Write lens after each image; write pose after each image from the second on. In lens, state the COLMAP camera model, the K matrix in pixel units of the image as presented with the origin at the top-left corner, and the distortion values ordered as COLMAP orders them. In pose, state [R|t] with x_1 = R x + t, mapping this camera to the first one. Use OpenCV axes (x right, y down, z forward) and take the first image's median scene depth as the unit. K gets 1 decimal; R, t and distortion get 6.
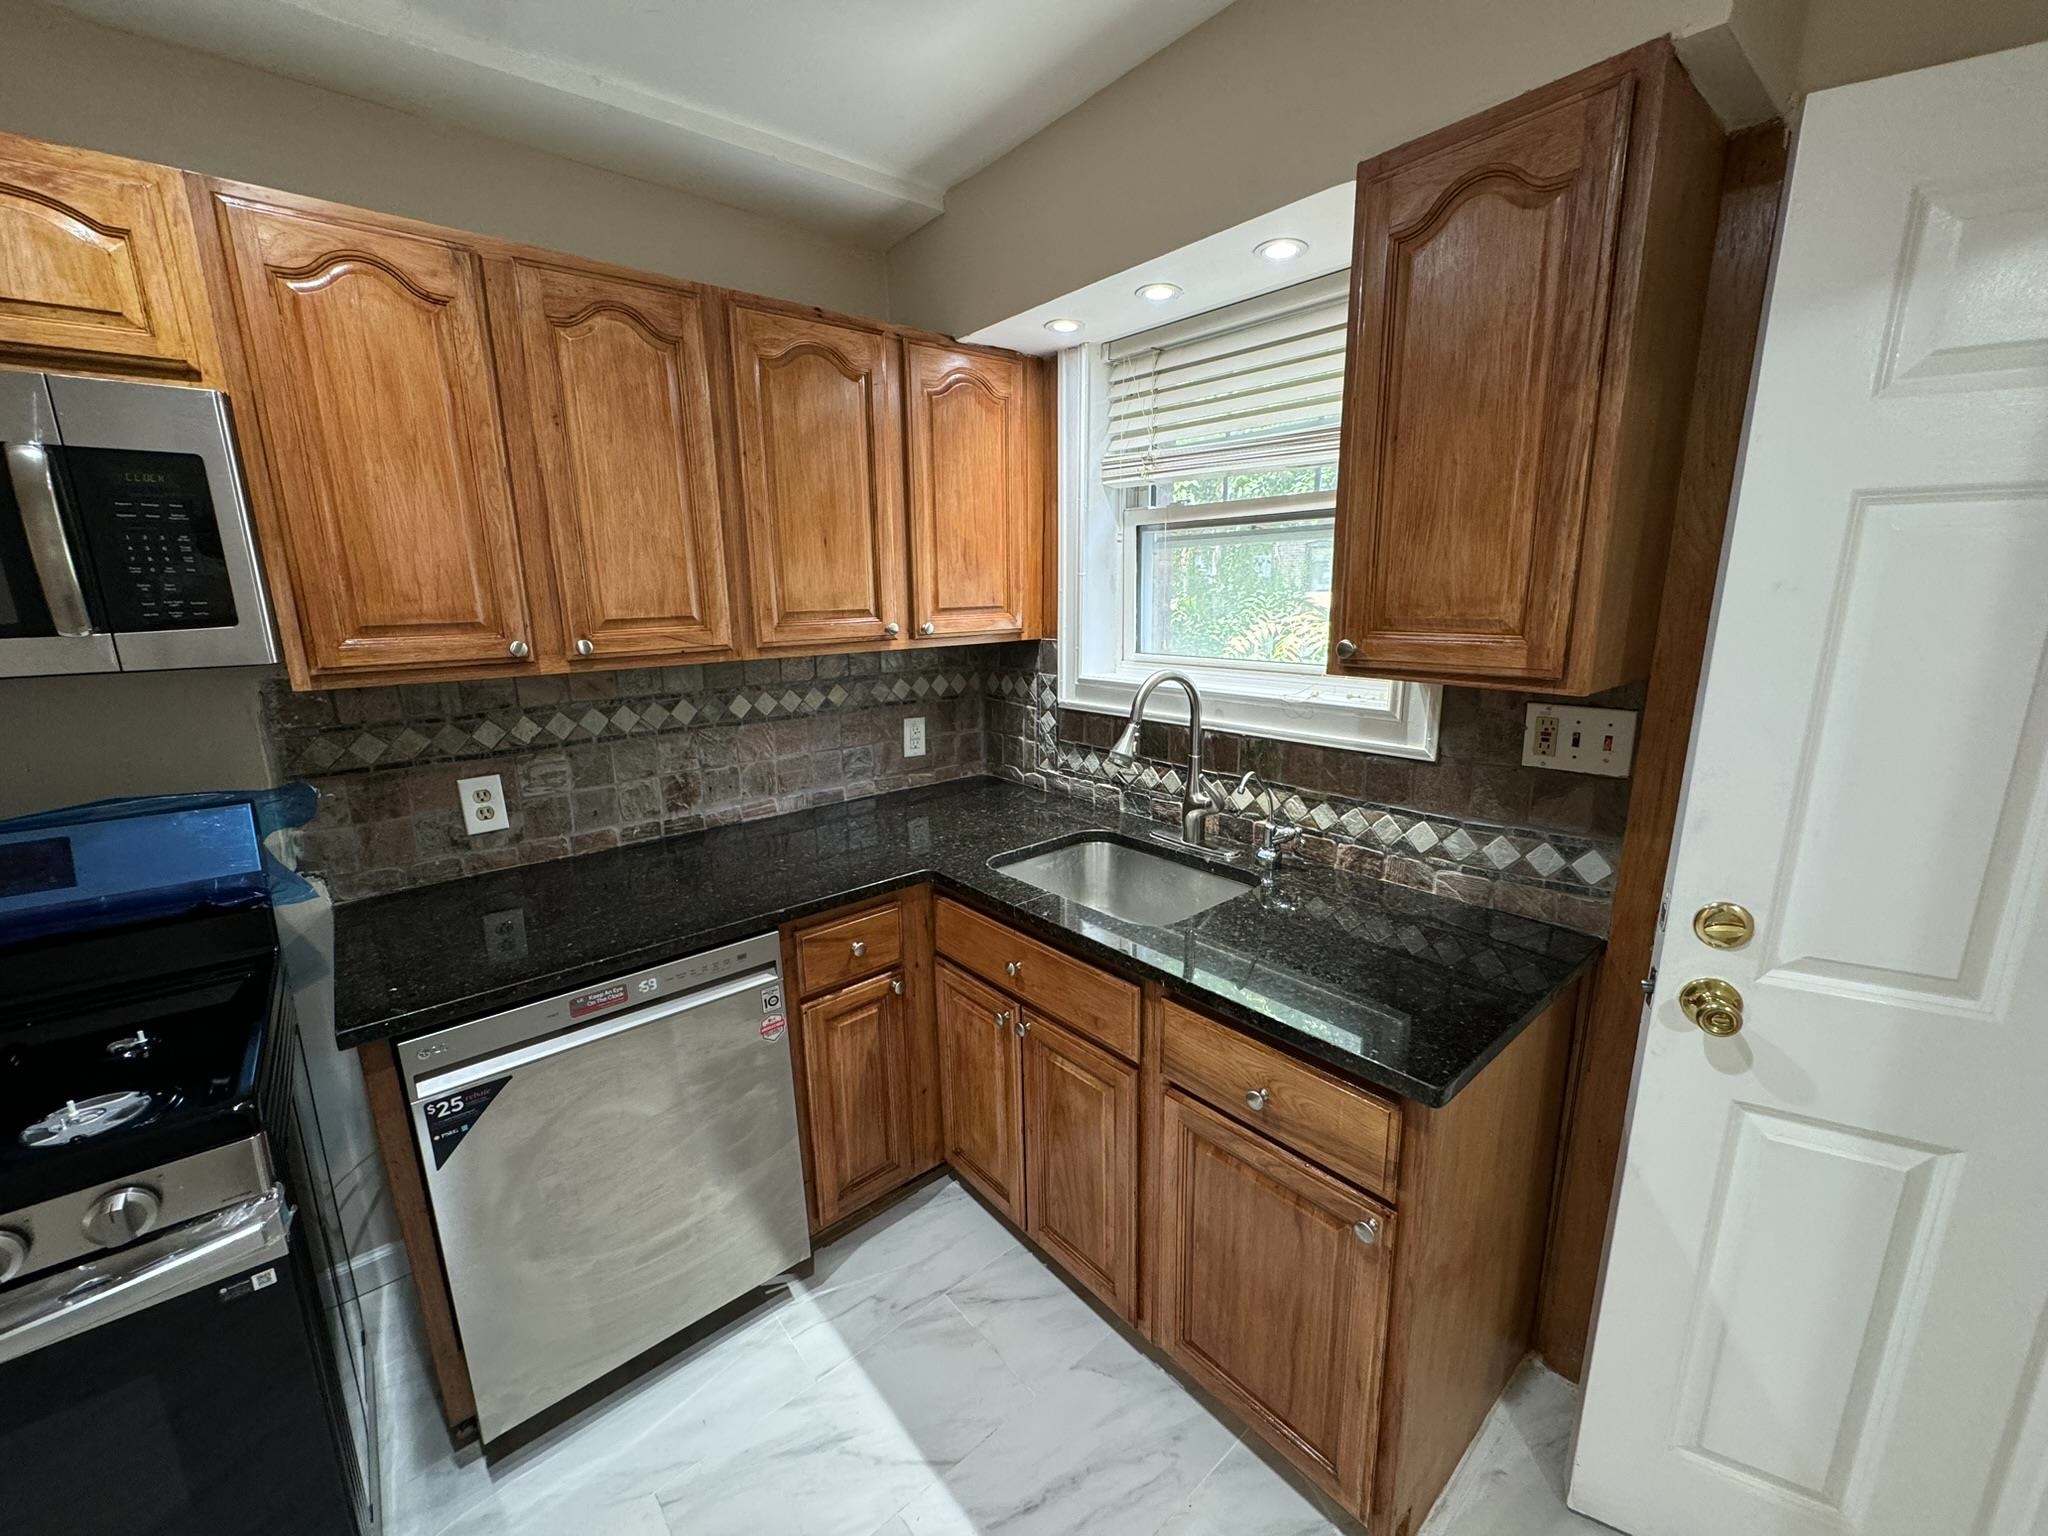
lens RADIAL K [[813.4, 0, 1021.9], [0, 813.4, 766.2], [0, 0, 1]] dist [-0.005682, 0.001179]
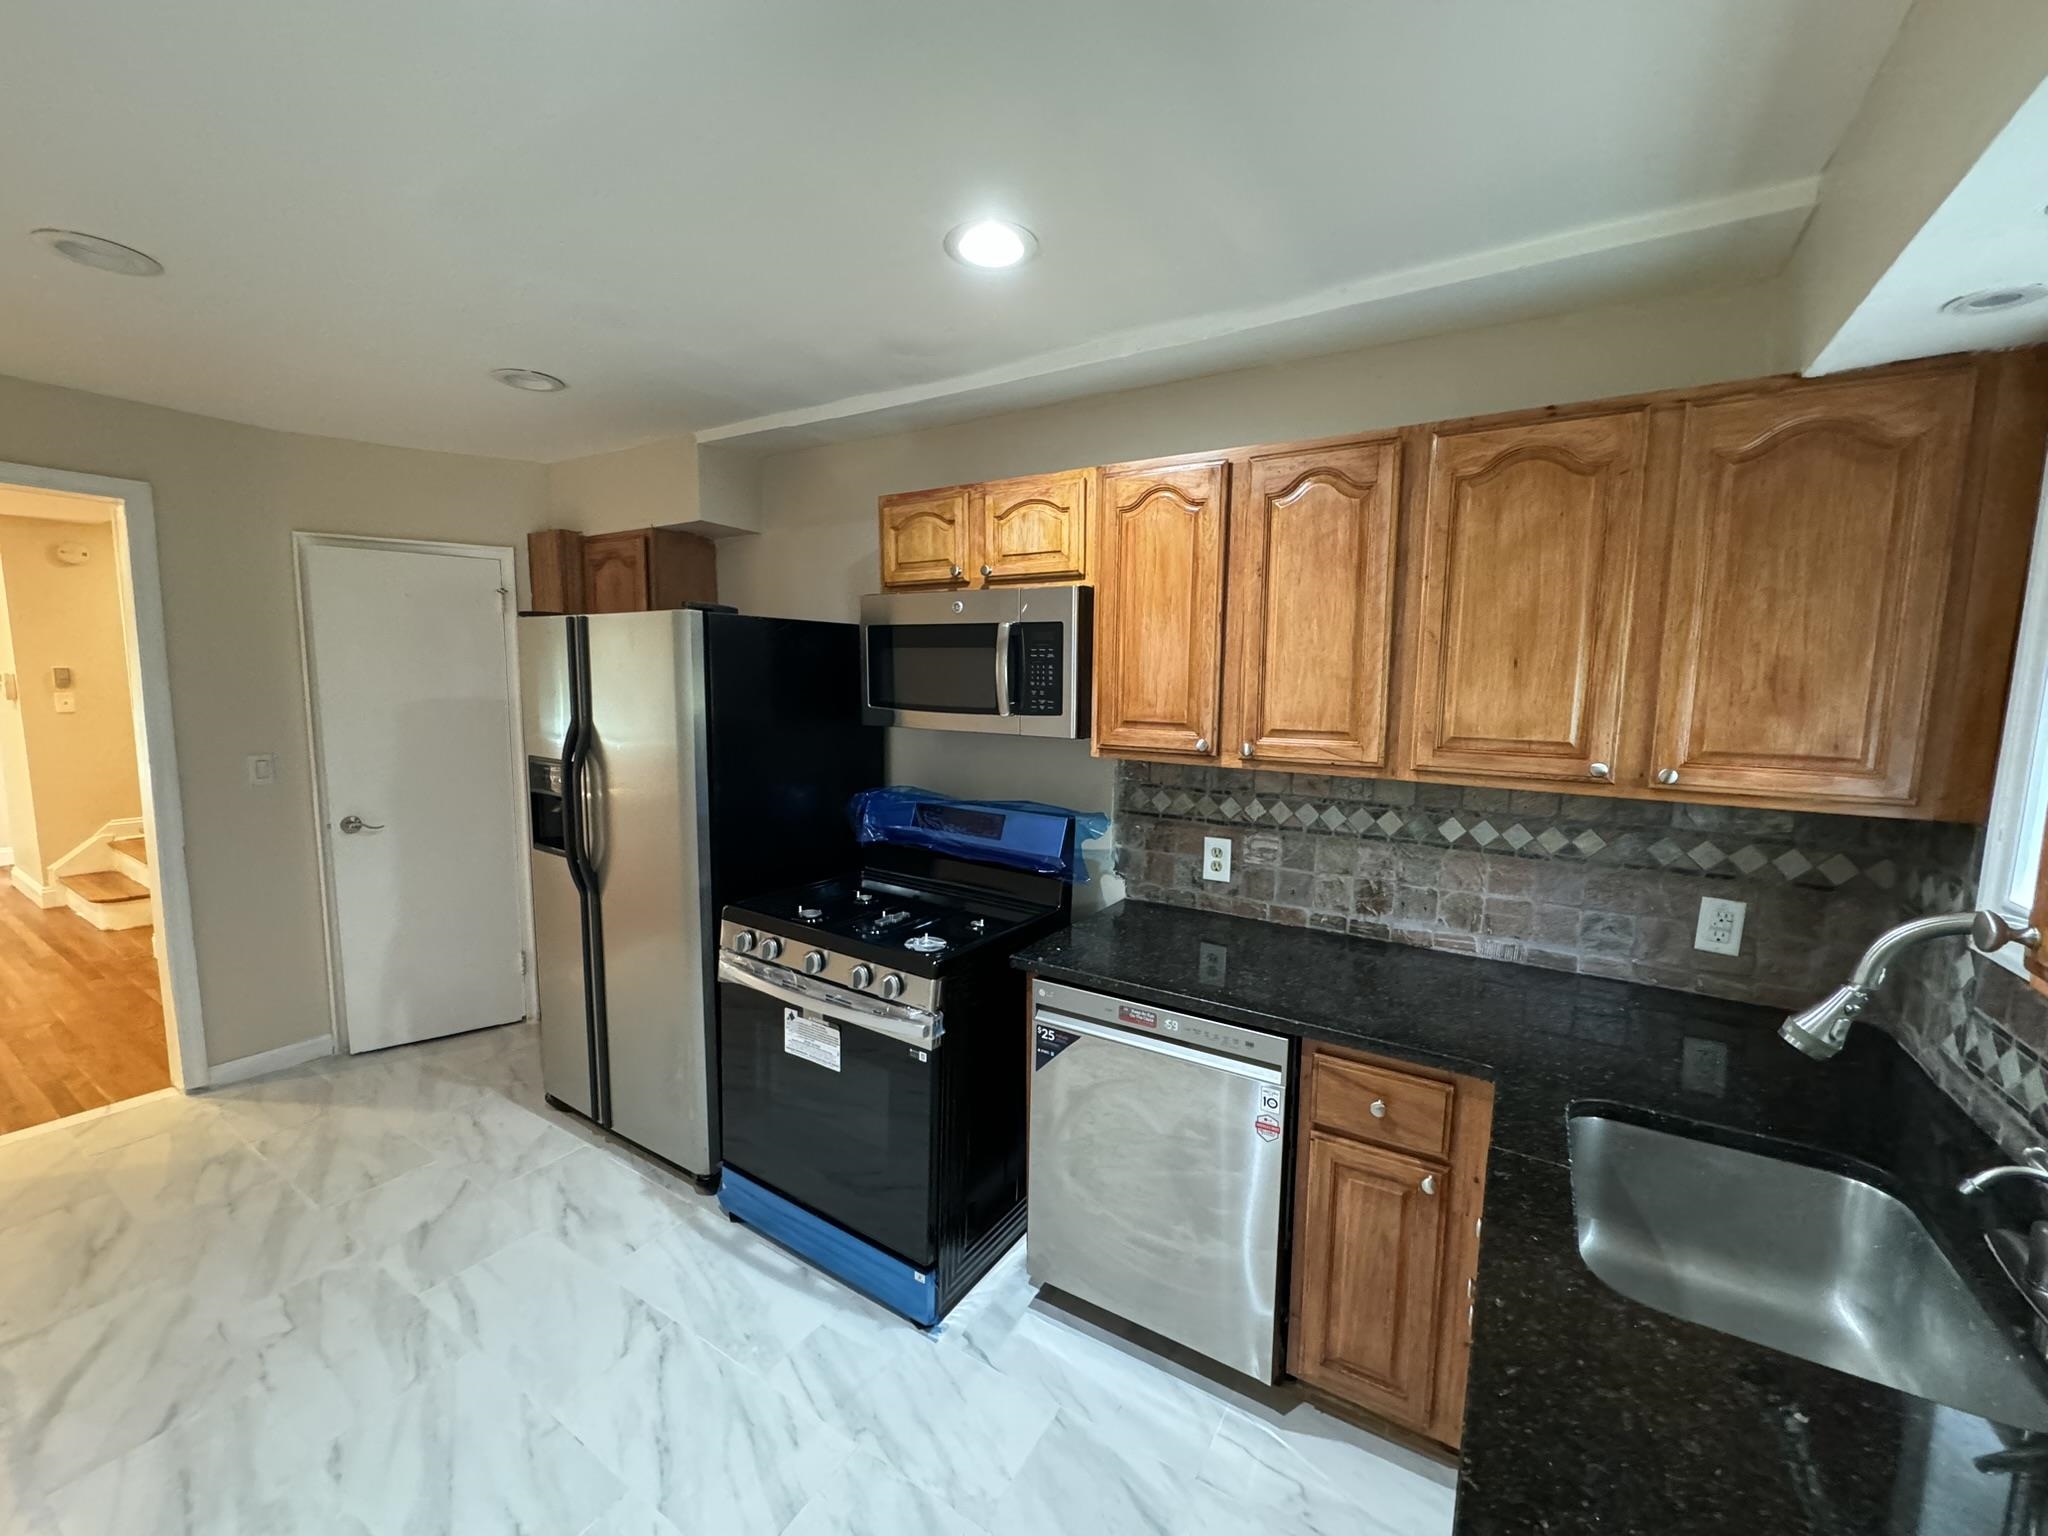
lens RADIAL K [[813.4, 0, 1022.3], [0, 813.4, 766.2], [0, 0, 1]] dist [-0.005682, 0.001179]
pose [[0.304382, 0.123212, -0.944548, 0.523386], [-0.229064, 0.971969, 0.052972, -0.109526], [0.924598, 0.200238, 0.324073, 0.292683]]
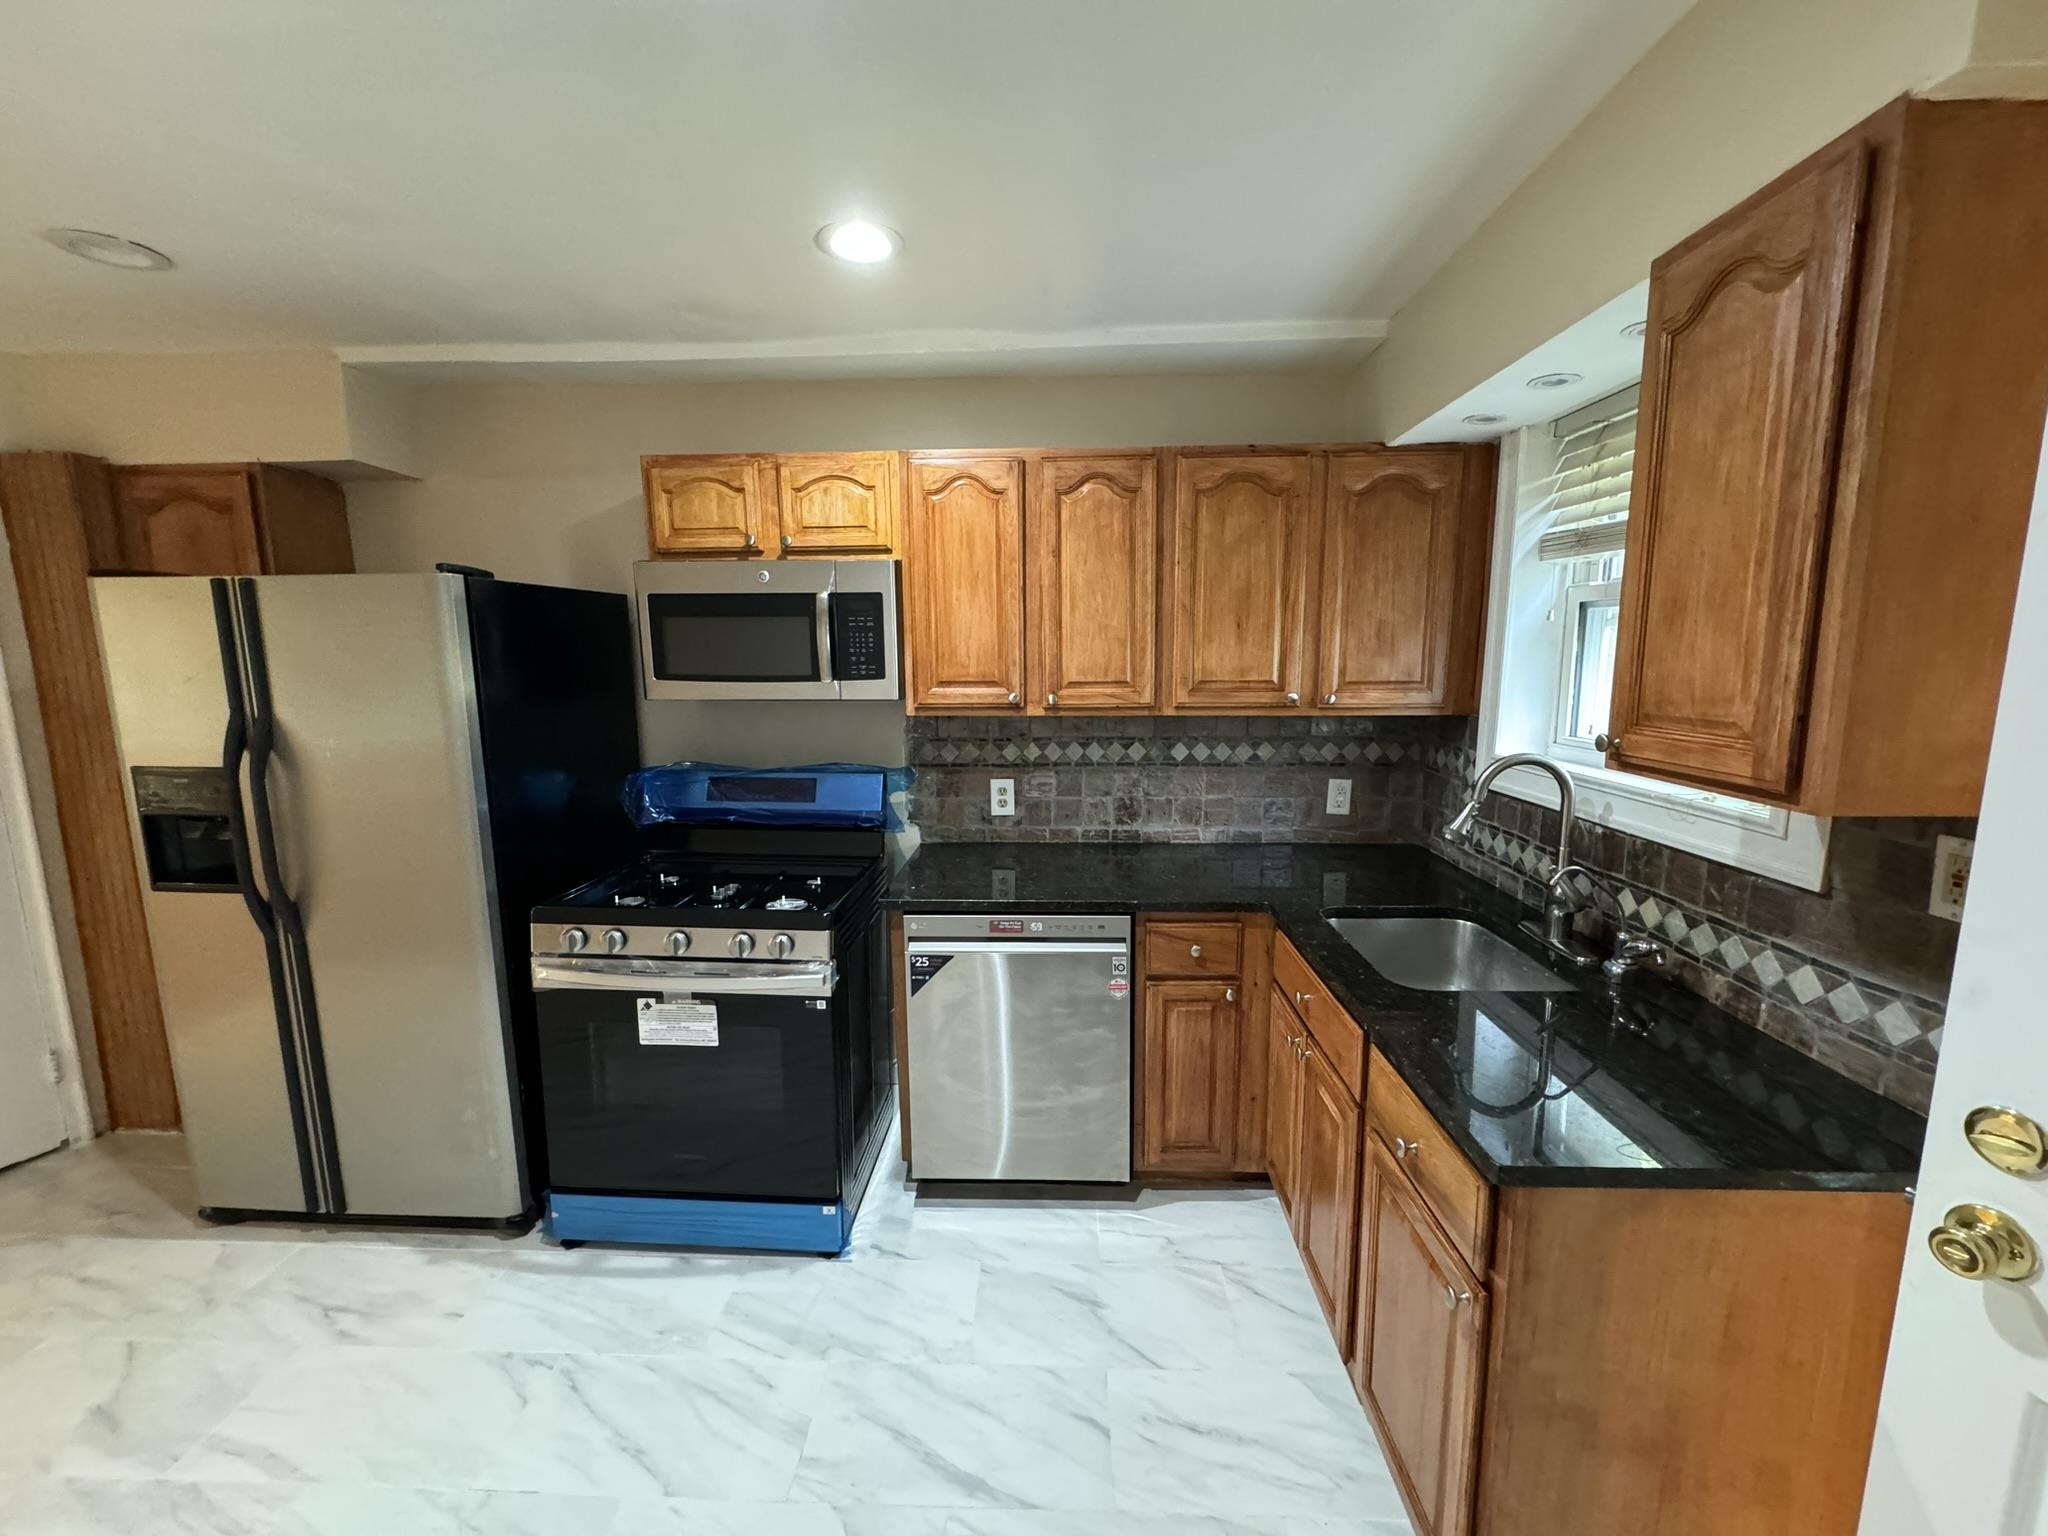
lens RADIAL K [[813.4, 0, 1021.1], [0, 813.4, 765.3], [0, 0, 1]] dist [-0.005682, 0.001179]
pose [[0.733583, 0.105660, -0.671336, 0.443589], [-0.152704, 0.988207, -0.011332, -0.000346], [0.662222, 0.110829, 0.741066, -0.140481]]
